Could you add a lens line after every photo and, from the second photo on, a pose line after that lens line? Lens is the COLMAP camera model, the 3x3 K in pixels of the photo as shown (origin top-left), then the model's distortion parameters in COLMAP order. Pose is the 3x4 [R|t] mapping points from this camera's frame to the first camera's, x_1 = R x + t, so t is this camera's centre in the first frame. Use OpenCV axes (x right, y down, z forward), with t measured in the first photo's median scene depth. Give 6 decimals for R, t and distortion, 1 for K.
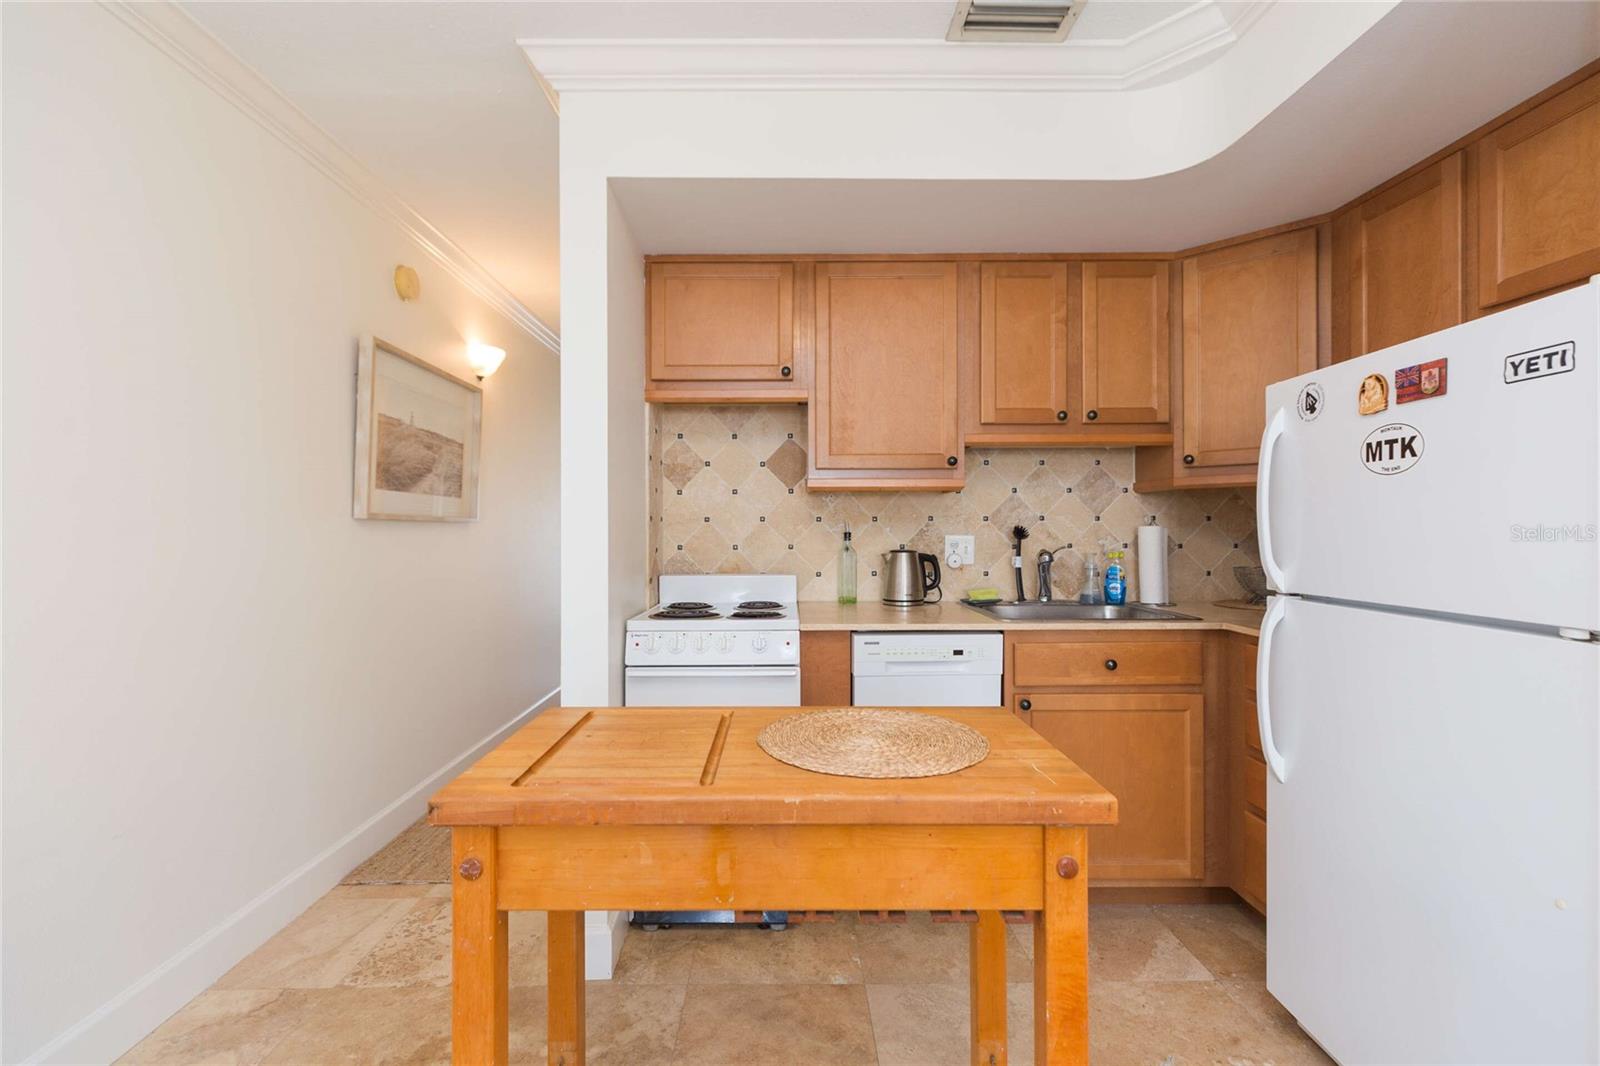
lens RADIAL K [[721.9, 0, 782.9], [0, 721.9, 519.8], [0, 0, 1]] dist [0.004669, -0.001471]
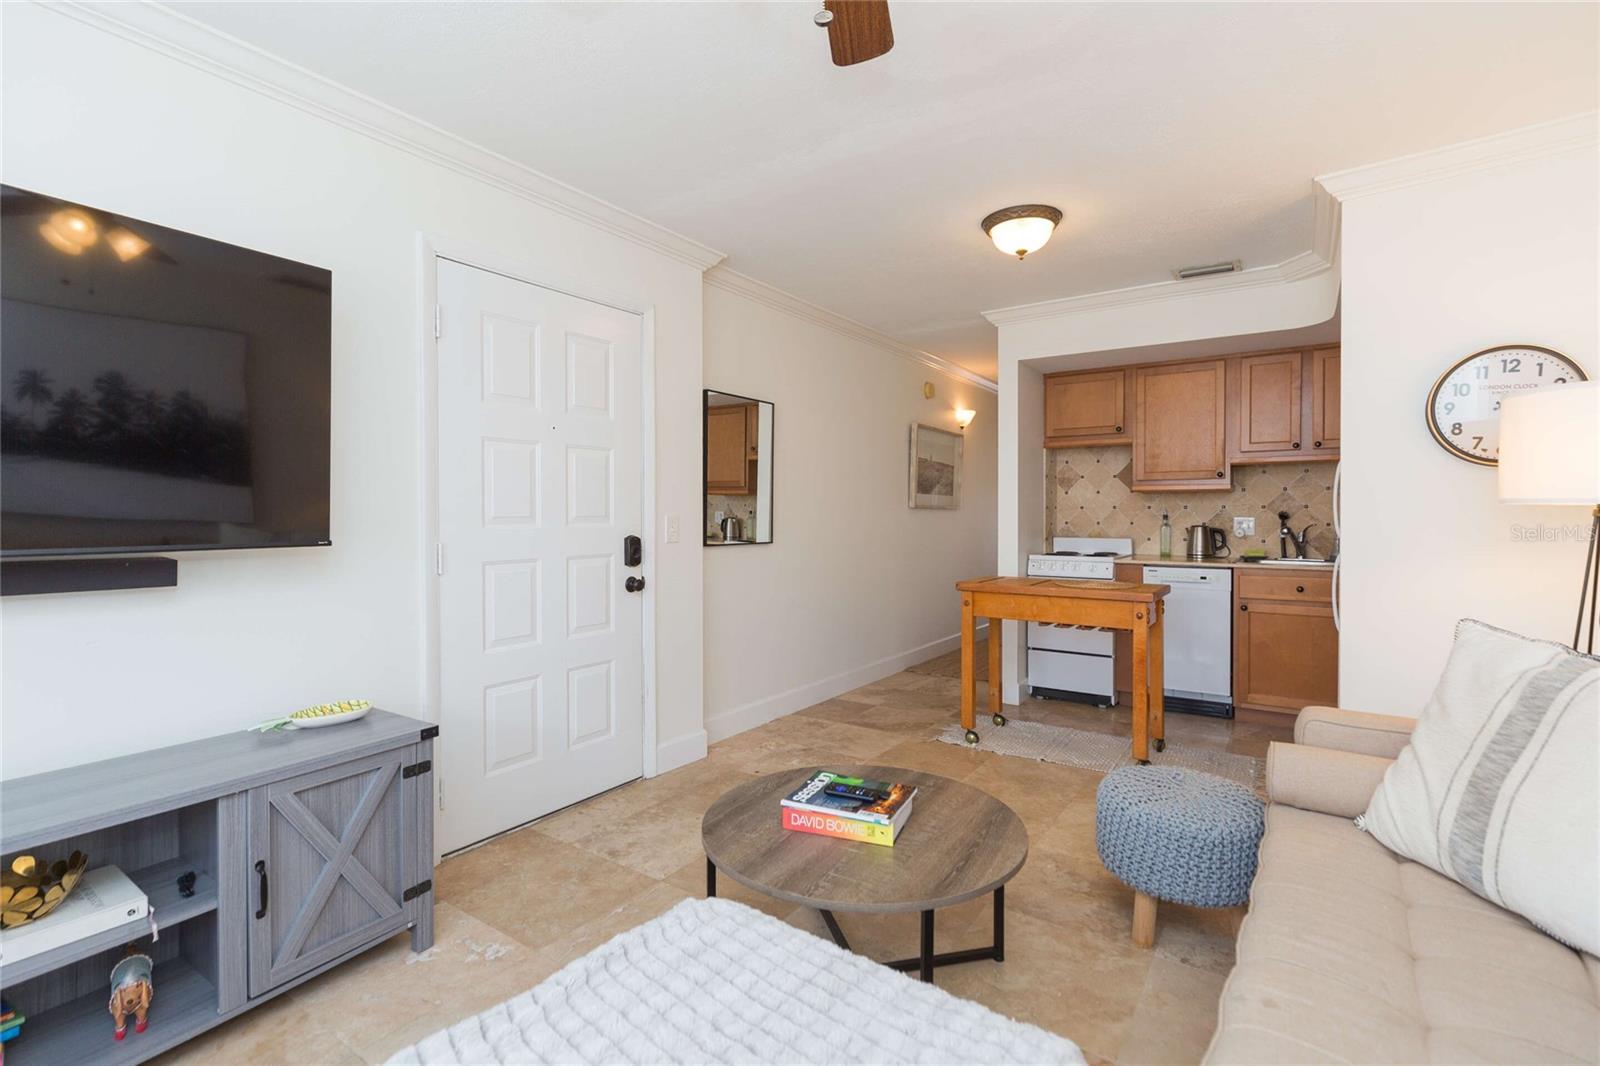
lens RADIAL K [[721.9, 0, 808.8], [0, 721.9, 528.4], [0, 0, 1]] dist [0.004669, -0.001471]
pose [[0.830206, 0.014695, -0.557263, 0.385702], [0.004181, 0.999460, 0.032584, -0.011679], [0.557441, -0.029382, 0.829696, -1.017698]]
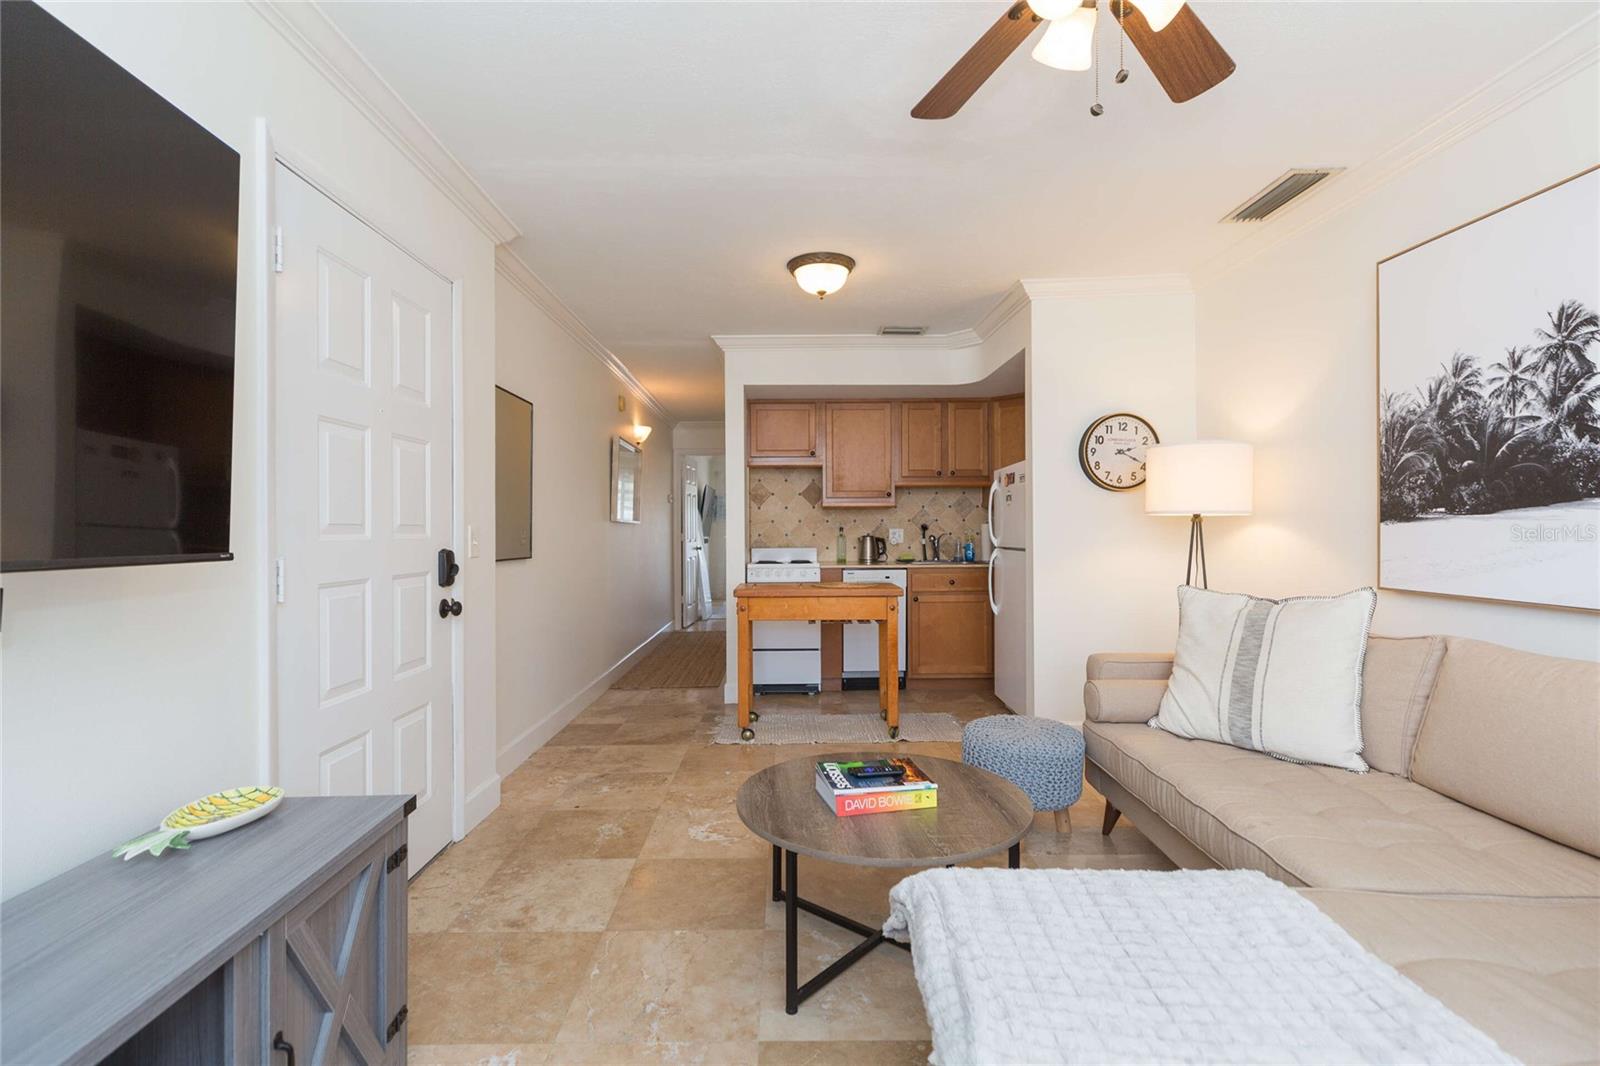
lens RADIAL K [[721.9, 0, 789.5], [0, 721.9, 537.6], [0, 0, 1]] dist [0.004669, -0.001471]
pose [[0.999984, -0.003247, 0.004534, -0.075860], [0.003152, 0.999780, 0.020741, 0.003846], [-0.004601, -0.020726, 0.999775, -1.185272]]
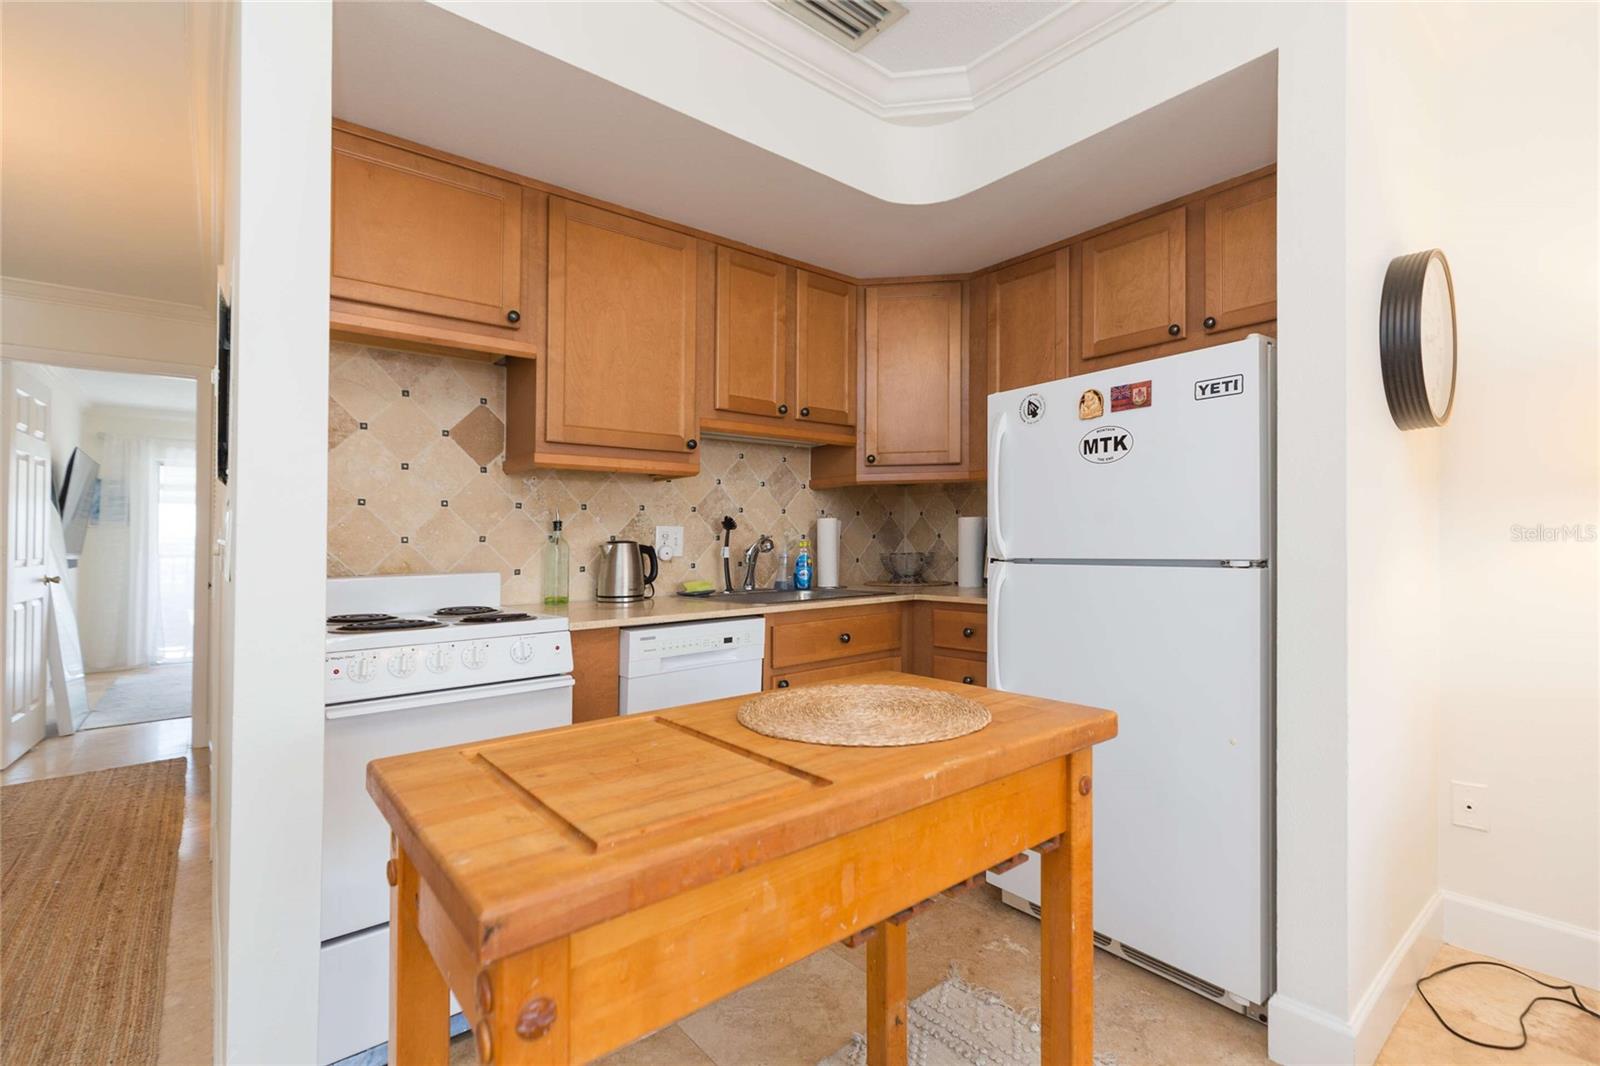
lens RADIAL K [[721.9, 0, 811.4], [0, 721.9, 527.3], [0, 0, 1]] dist [0.004669, -0.001471]
pose [[0.769453, 0.005515, 0.638679, -0.252240], [0.003095, 0.999919, -0.012363, 0.040552], [-0.638696, 0.011490, 0.769374, 0.166005]]
